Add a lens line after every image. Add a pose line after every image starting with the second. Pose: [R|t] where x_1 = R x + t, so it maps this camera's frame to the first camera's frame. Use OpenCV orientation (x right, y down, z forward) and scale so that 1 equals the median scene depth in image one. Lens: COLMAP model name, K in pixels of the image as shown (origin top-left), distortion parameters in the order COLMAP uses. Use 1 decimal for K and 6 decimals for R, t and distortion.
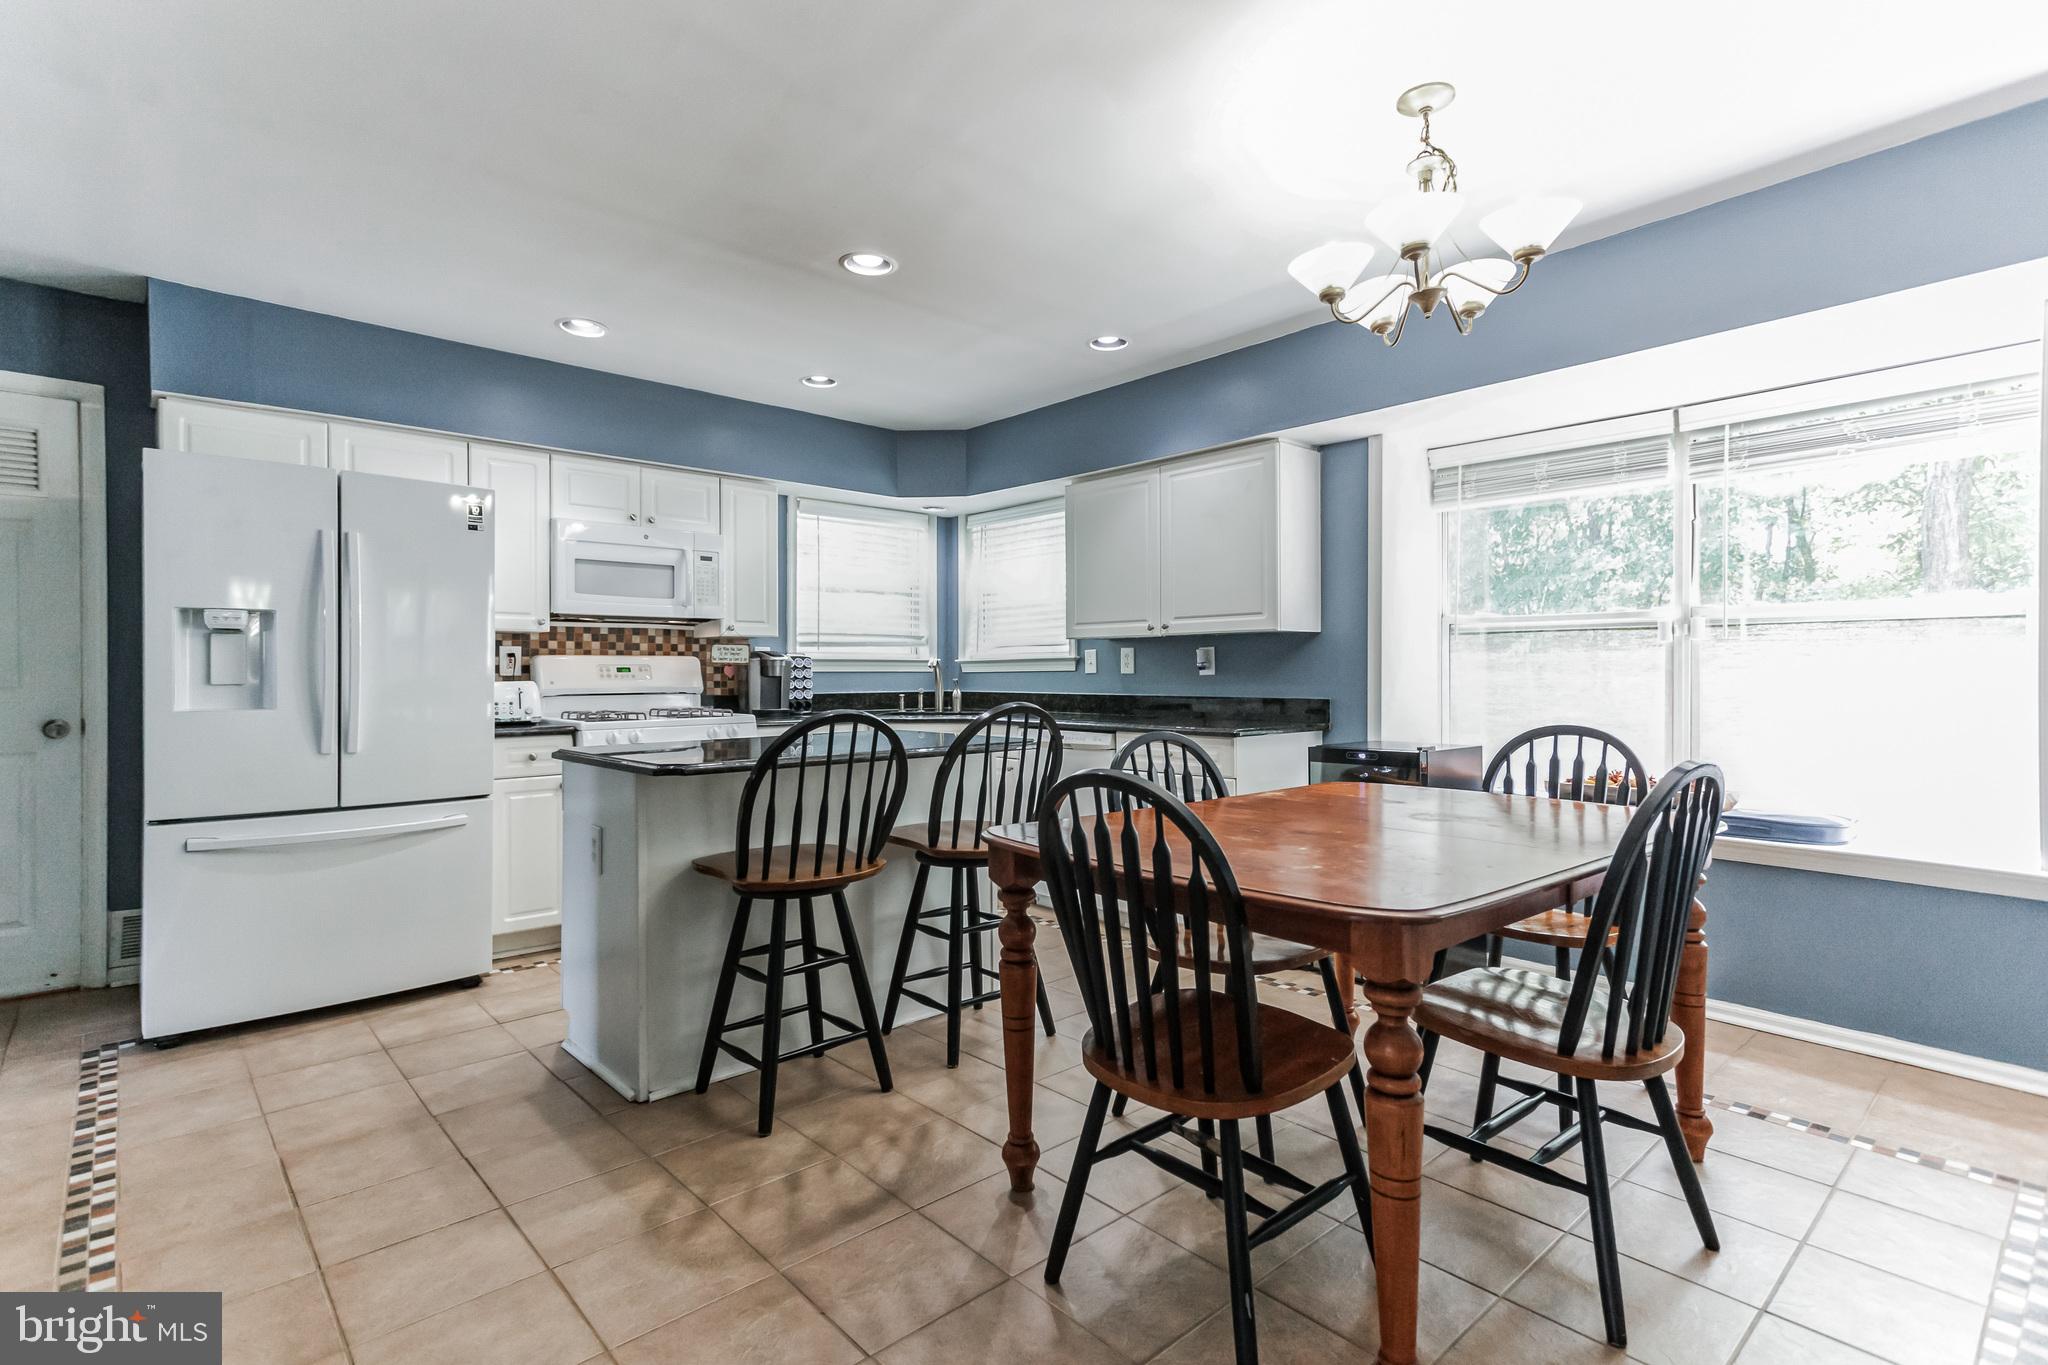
lens RADIAL K [[962.6, 0, 998.3], [0, 962.6, 678.5], [0, 0, 1]] dist [0.026053, 0.000387]
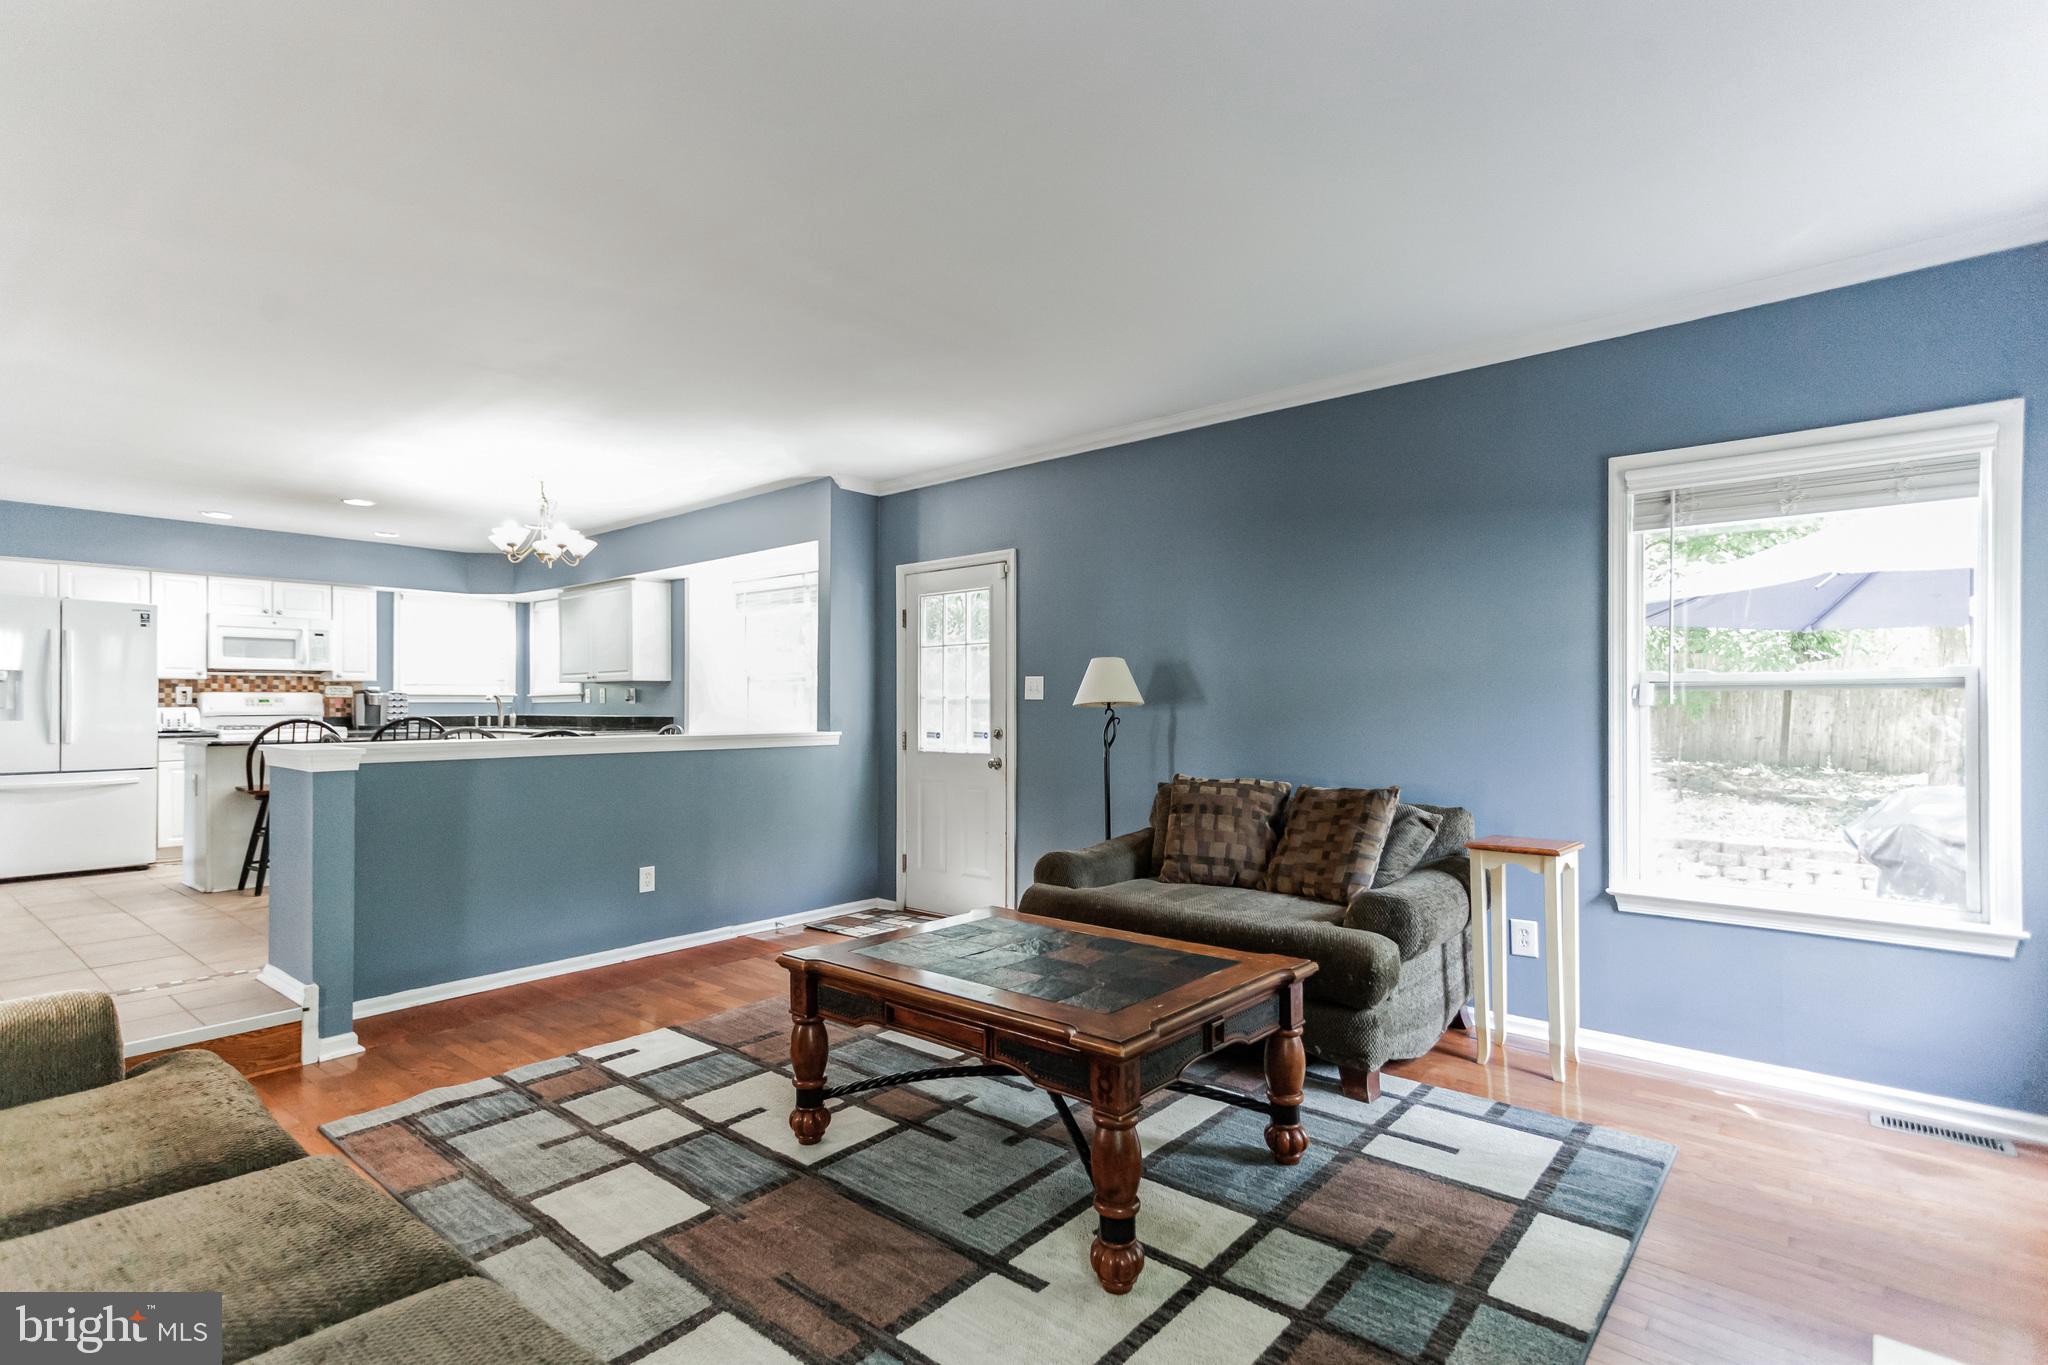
lens RADIAL K [[972.9, 0, 1037.2], [0, 972.9, 703.9], [0, 0, 1]] dist [0.000923, 0.000255]
pose [[0.987803, 0.000084, 0.155708, 0.667875], [0.001203, 0.999966, -0.008174, 0.011259], [-0.155703, 0.008261, 0.987769, -0.863615]]
